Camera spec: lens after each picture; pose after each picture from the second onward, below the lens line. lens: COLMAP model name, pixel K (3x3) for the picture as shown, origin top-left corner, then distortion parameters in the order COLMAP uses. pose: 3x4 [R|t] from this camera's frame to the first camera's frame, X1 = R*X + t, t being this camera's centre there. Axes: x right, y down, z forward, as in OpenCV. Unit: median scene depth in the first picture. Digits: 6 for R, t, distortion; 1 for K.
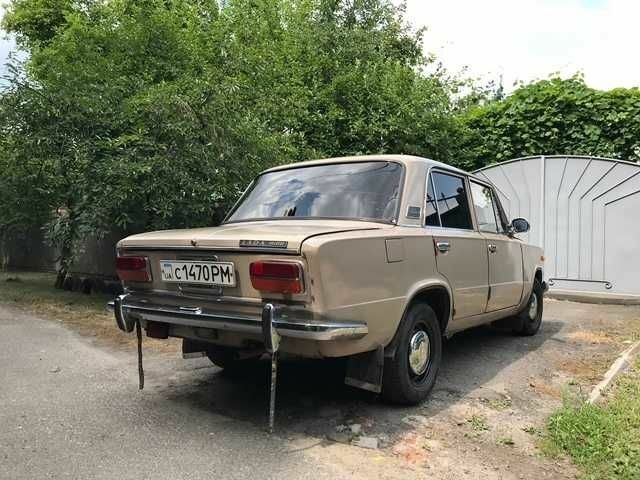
lens RADIAL K [[518.1, 0, 317.1], [0, 518.1, 242.7], [0, 0, 1]] dist [0.011849, 0.000776]
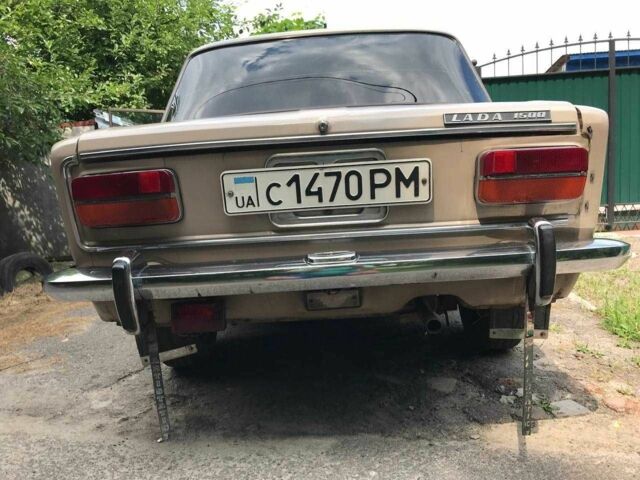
lens RADIAL K [[518.1, 0, 317.1], [0, 518.1, 242.7], [0, 0, 1]] dist [0.011849, 0.000776]
pose [[0.827579, -0.110823, 0.550301, -0.532070], [0.063513, 0.992509, 0.104363, 0.058200], [-0.557745, -0.051418, 0.828418, 0.579431]]
